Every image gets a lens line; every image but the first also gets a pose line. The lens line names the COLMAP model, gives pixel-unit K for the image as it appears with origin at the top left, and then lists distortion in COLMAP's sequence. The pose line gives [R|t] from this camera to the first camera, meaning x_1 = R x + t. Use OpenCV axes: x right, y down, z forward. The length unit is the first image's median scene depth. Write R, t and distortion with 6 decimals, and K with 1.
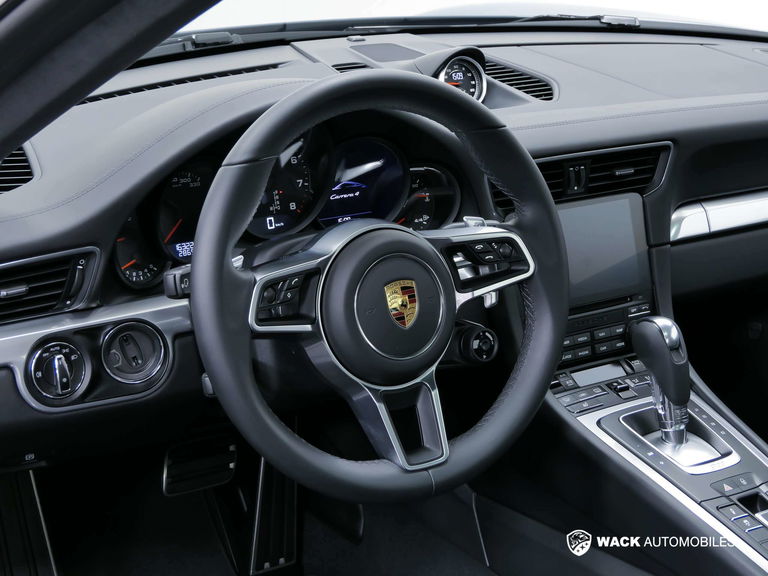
lens RADIAL K [[1478.9, 0, 384.6], [0, 1478.9, 287.2], [0, 0, 1]] dist [-0.016071, 0.000000]
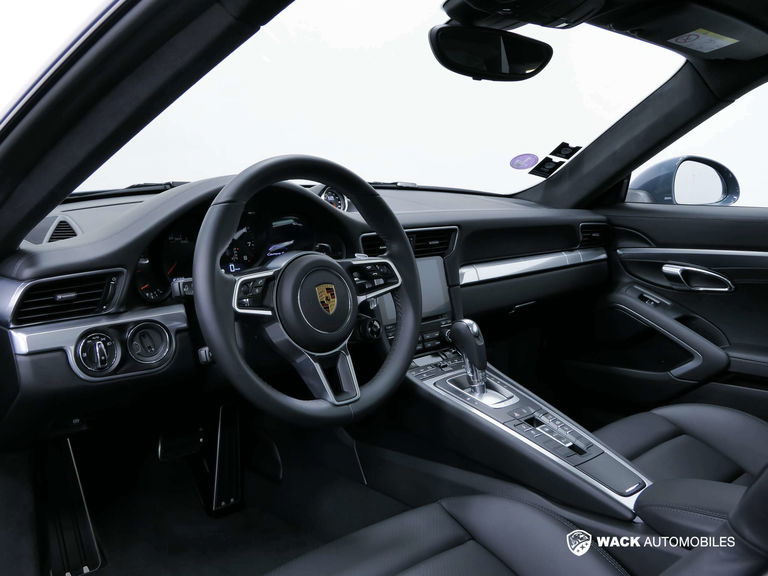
lens RADIAL K [[742.5, 0, 381.6], [0, 742.5, 289.7], [0, 0, 1]] dist [-0.000948, 0.000000]
pose [[0.983318, -0.037371, 0.178016, -0.067582], [0.059384, 0.990998, -0.119984, 0.094684], [-0.171930, 0.128554, 0.976685, 0.203589]]
